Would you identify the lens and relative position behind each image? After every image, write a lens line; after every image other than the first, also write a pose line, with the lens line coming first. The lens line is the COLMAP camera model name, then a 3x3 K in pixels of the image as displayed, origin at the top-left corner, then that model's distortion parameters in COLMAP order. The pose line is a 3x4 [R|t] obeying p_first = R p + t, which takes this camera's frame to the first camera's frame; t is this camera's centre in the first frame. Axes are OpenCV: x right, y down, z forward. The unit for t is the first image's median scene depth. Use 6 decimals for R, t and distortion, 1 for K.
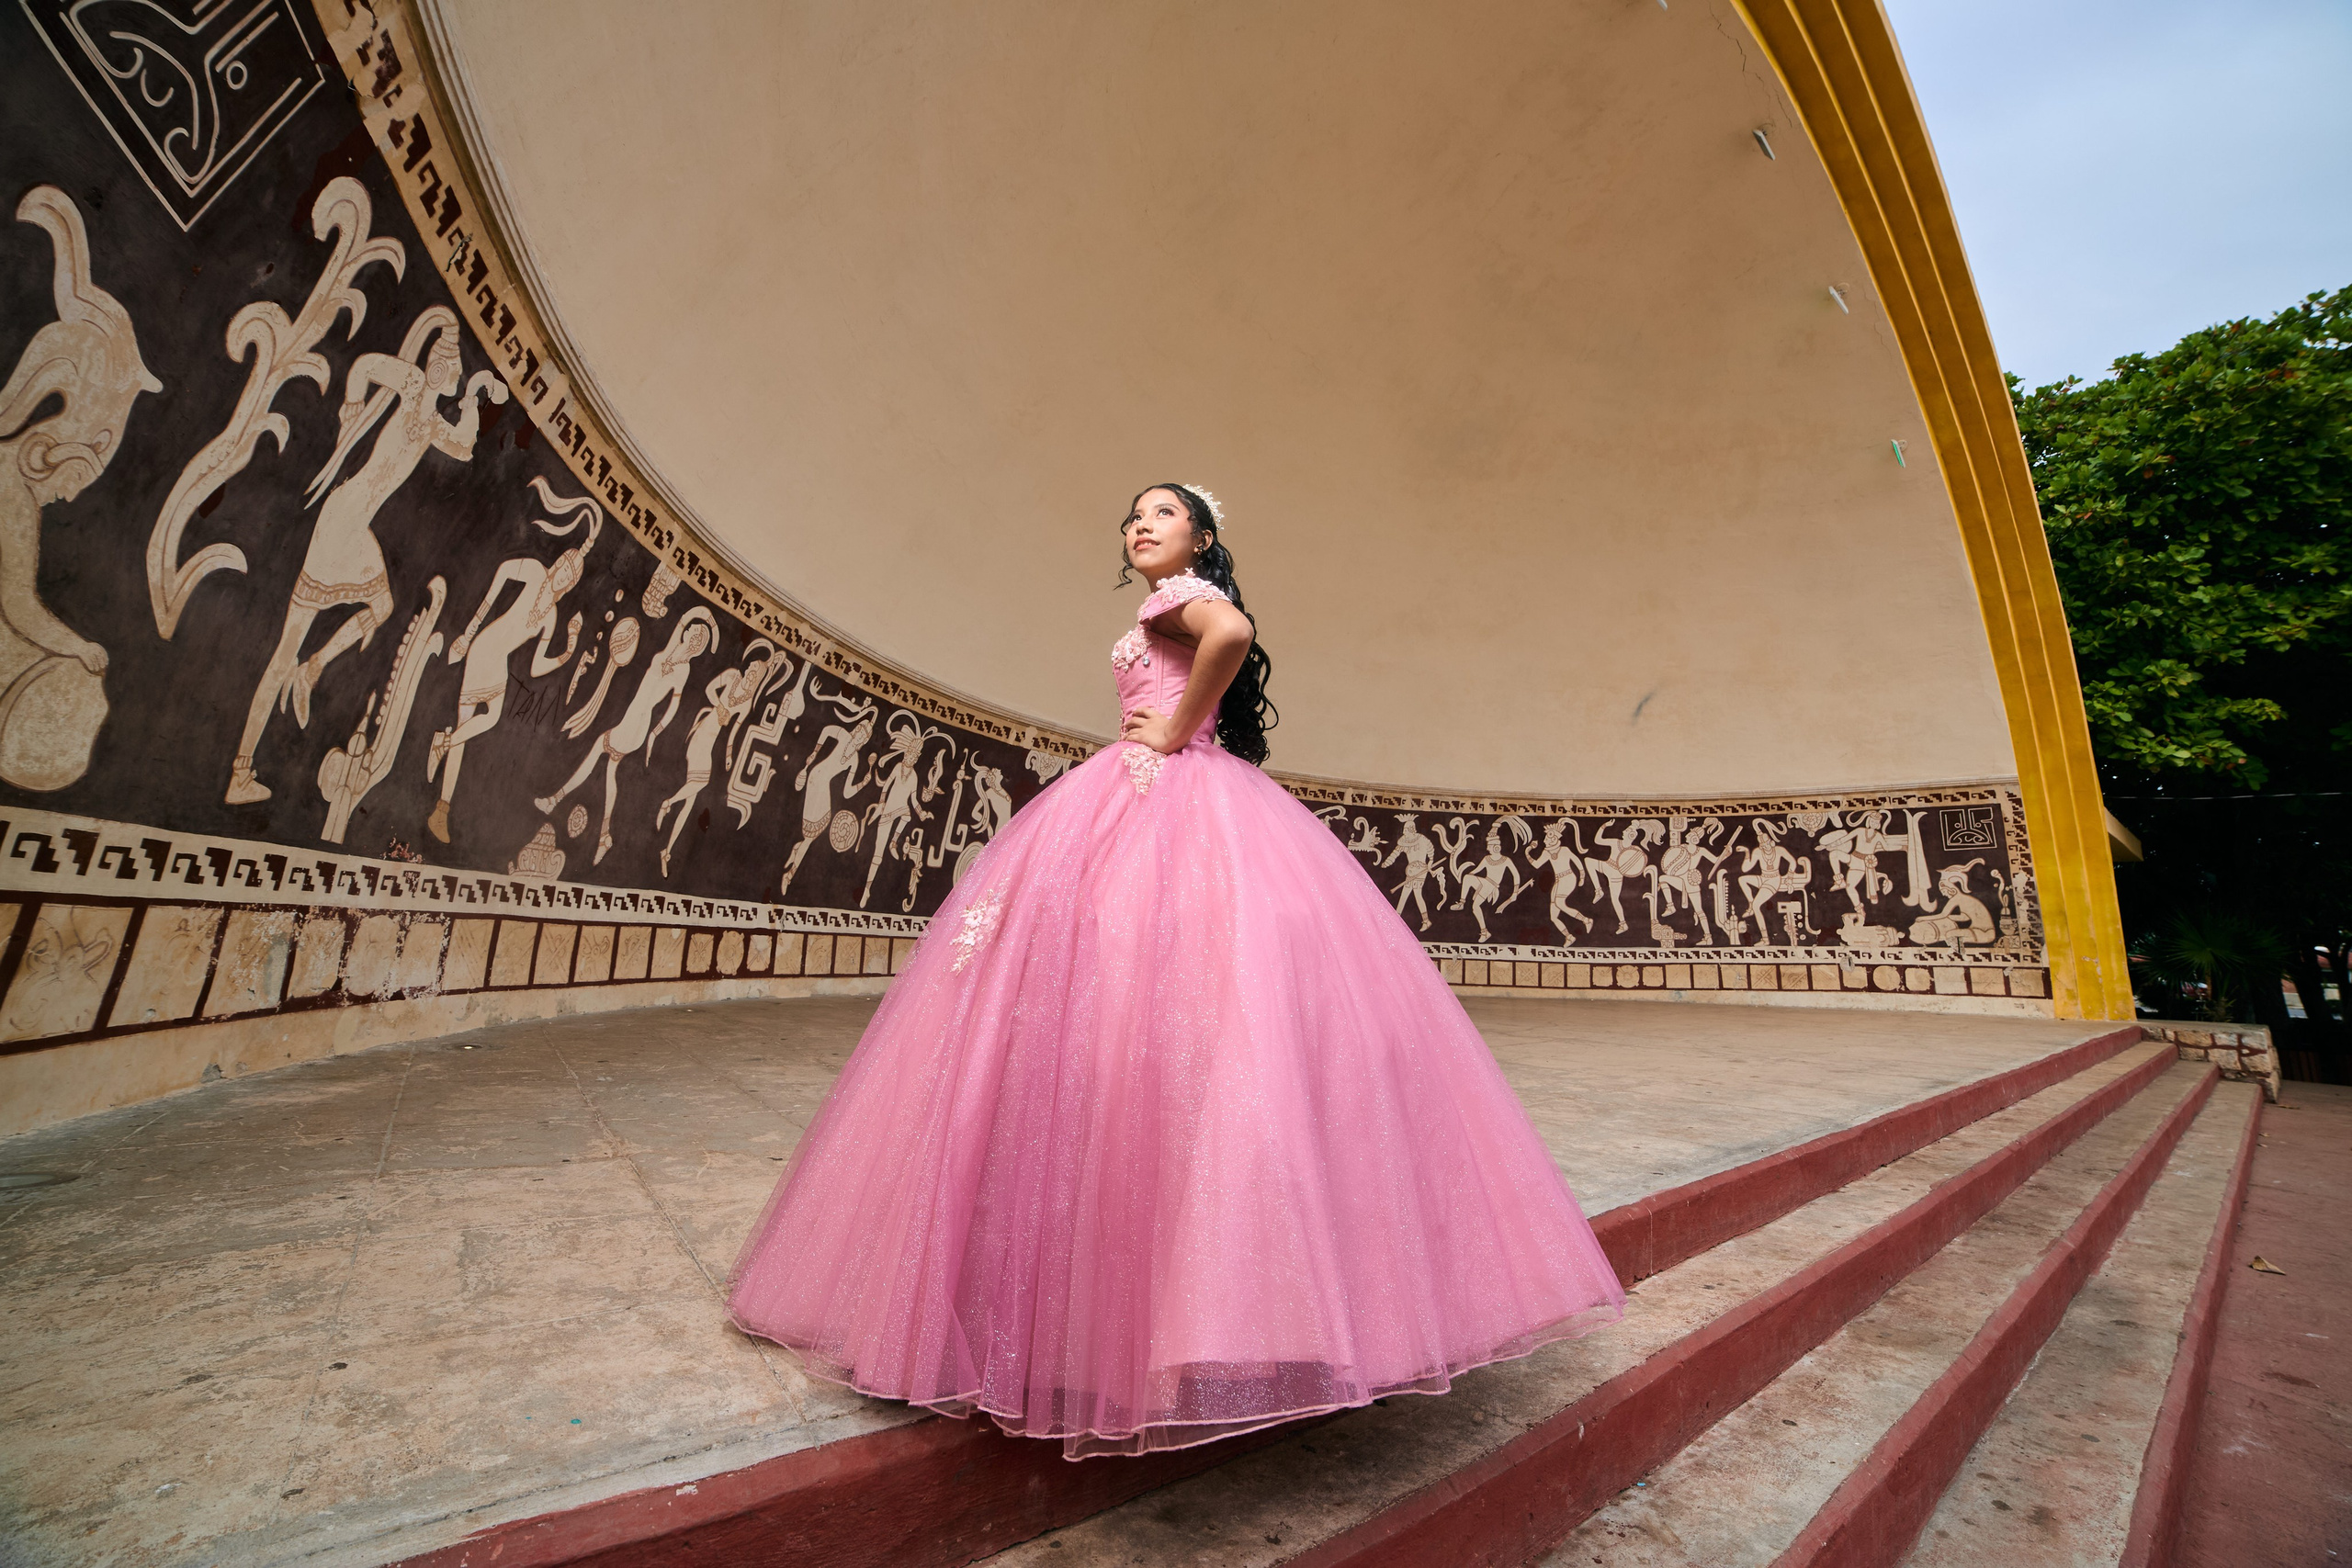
lens RADIAL K [[965.2, 0, 1172.4], [0, 965.2, 771.1], [0, 0, 1]] dist [-0.098115, 0.036604]
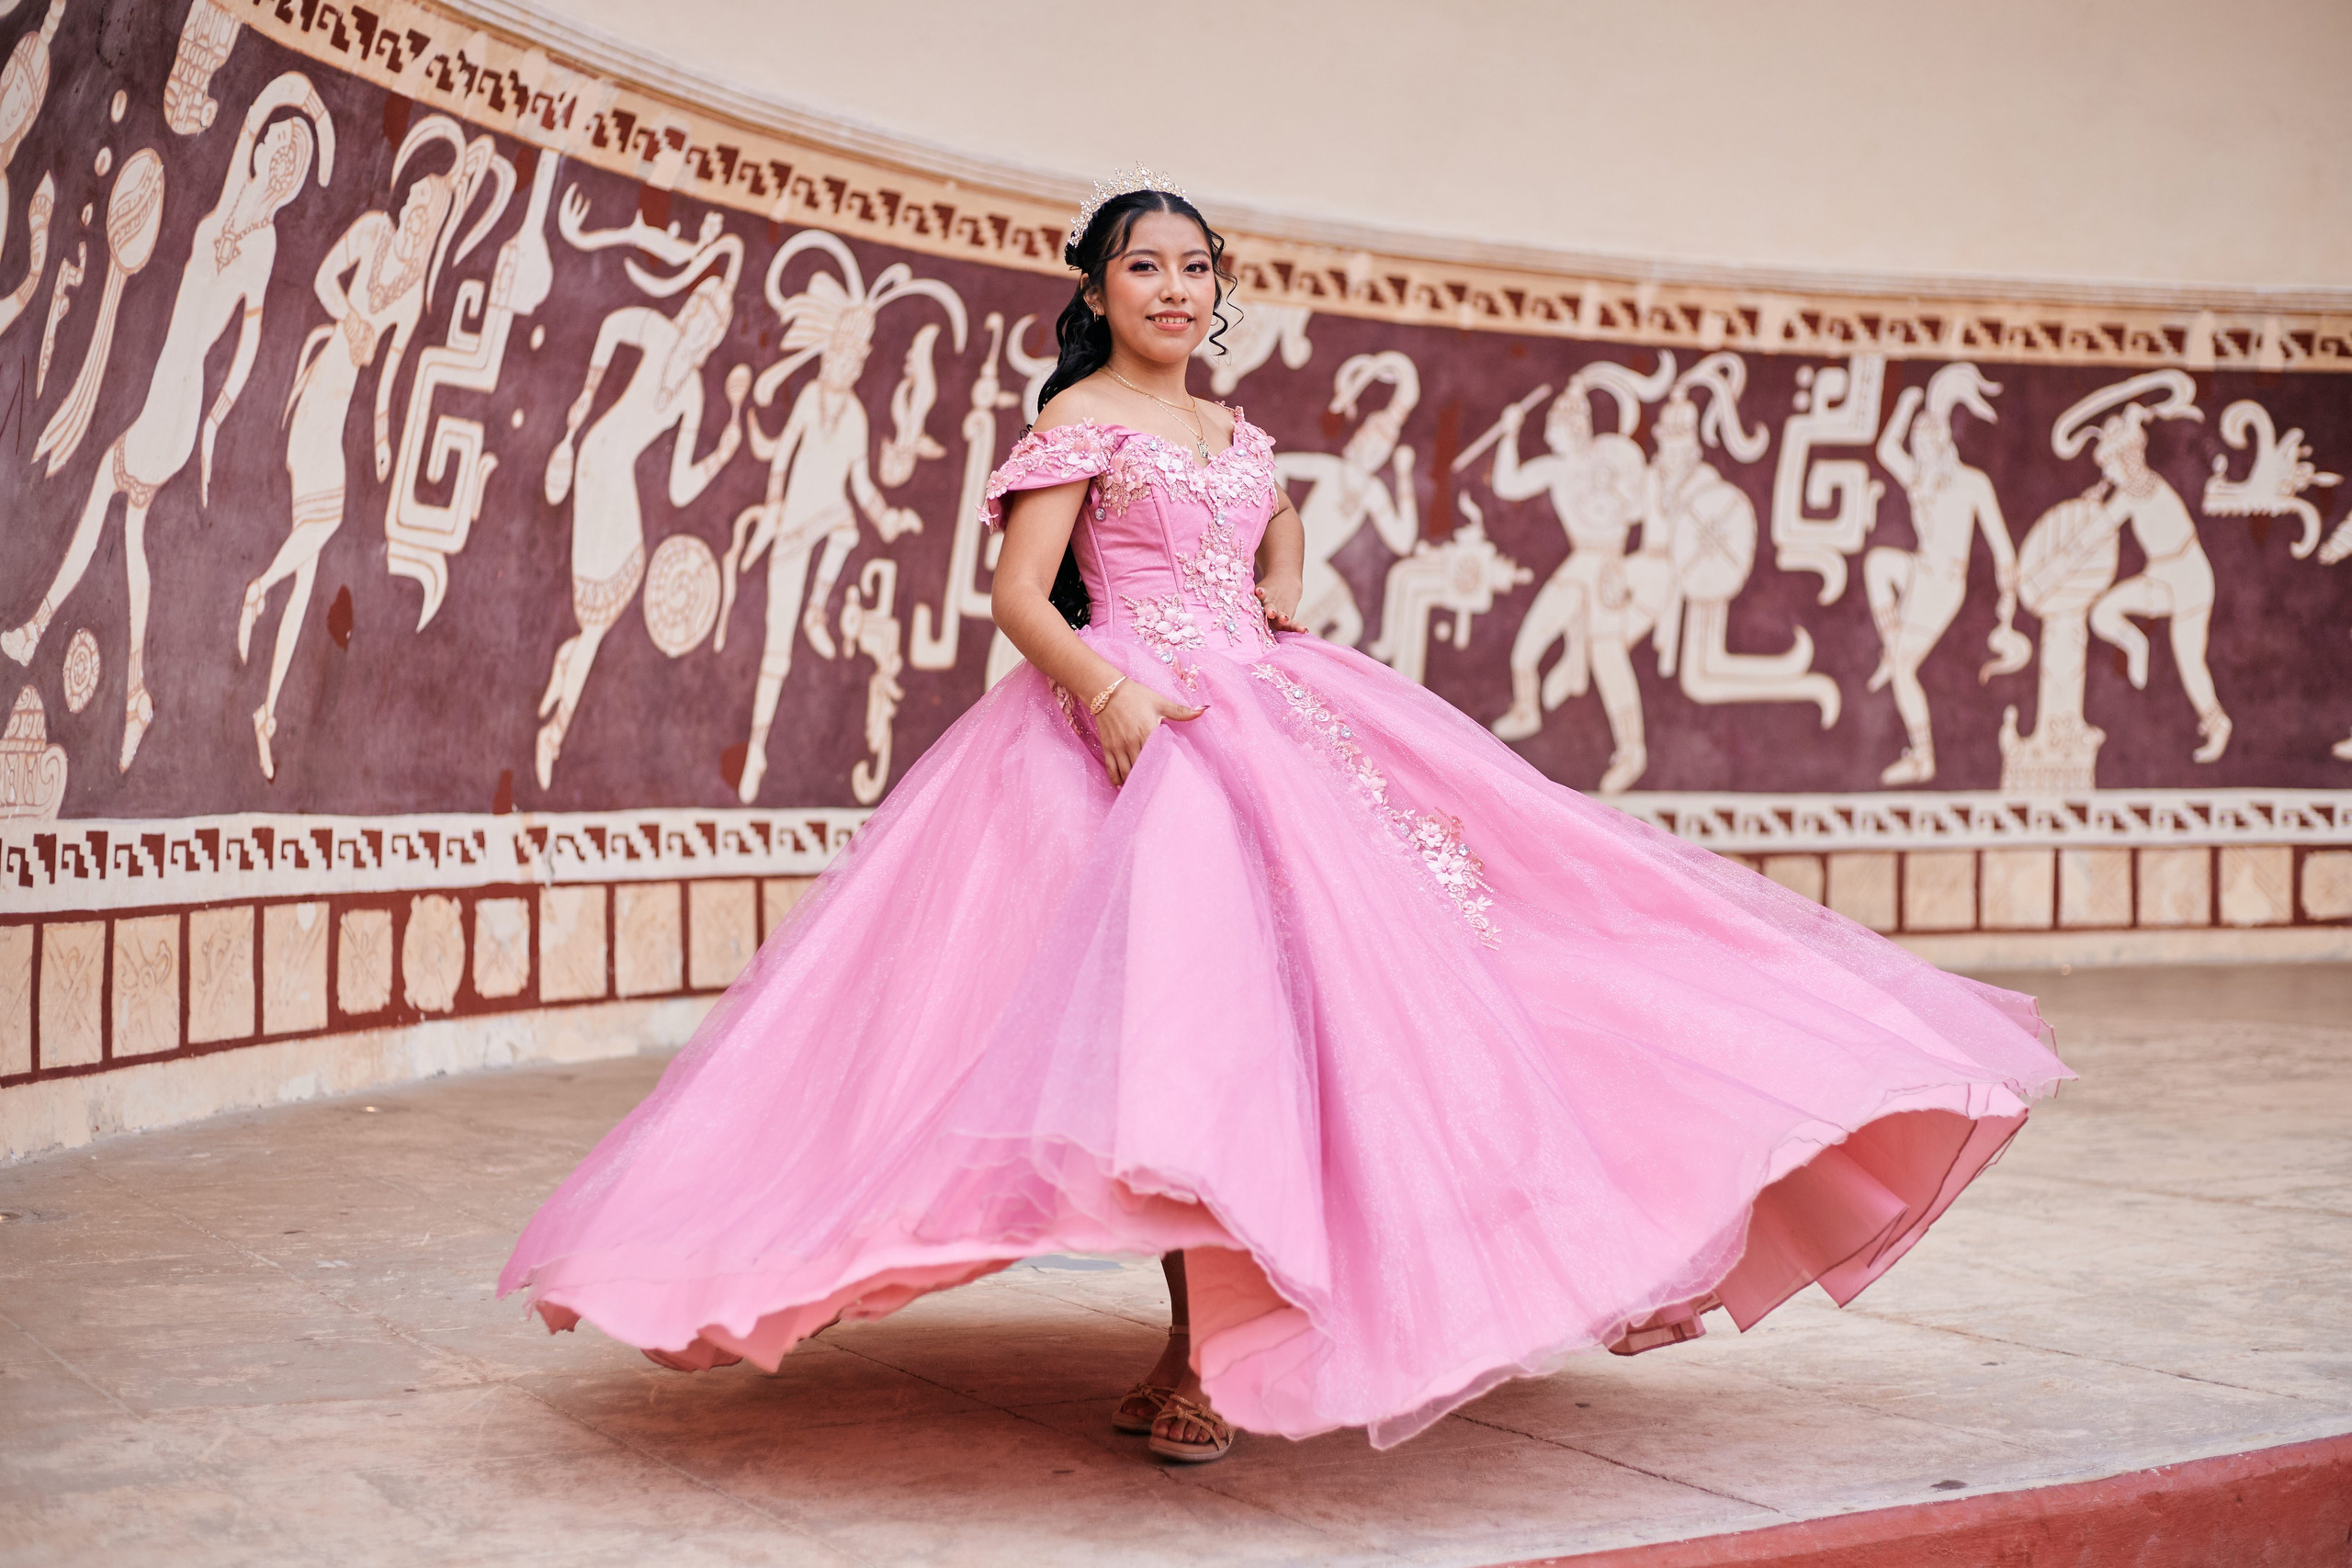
lens RADIAL K [[3502.6, 0, 1176.0], [0, 3502.6, 784.0], [0, 0, 1]] dist [-0.065419, -0.141453]
pose [[0.985636, -0.052560, -0.160497, 0.039183], [0.079505, 0.982850, 0.166387, -0.062087], [0.148999, -0.176757, 0.972911, -0.227049]]
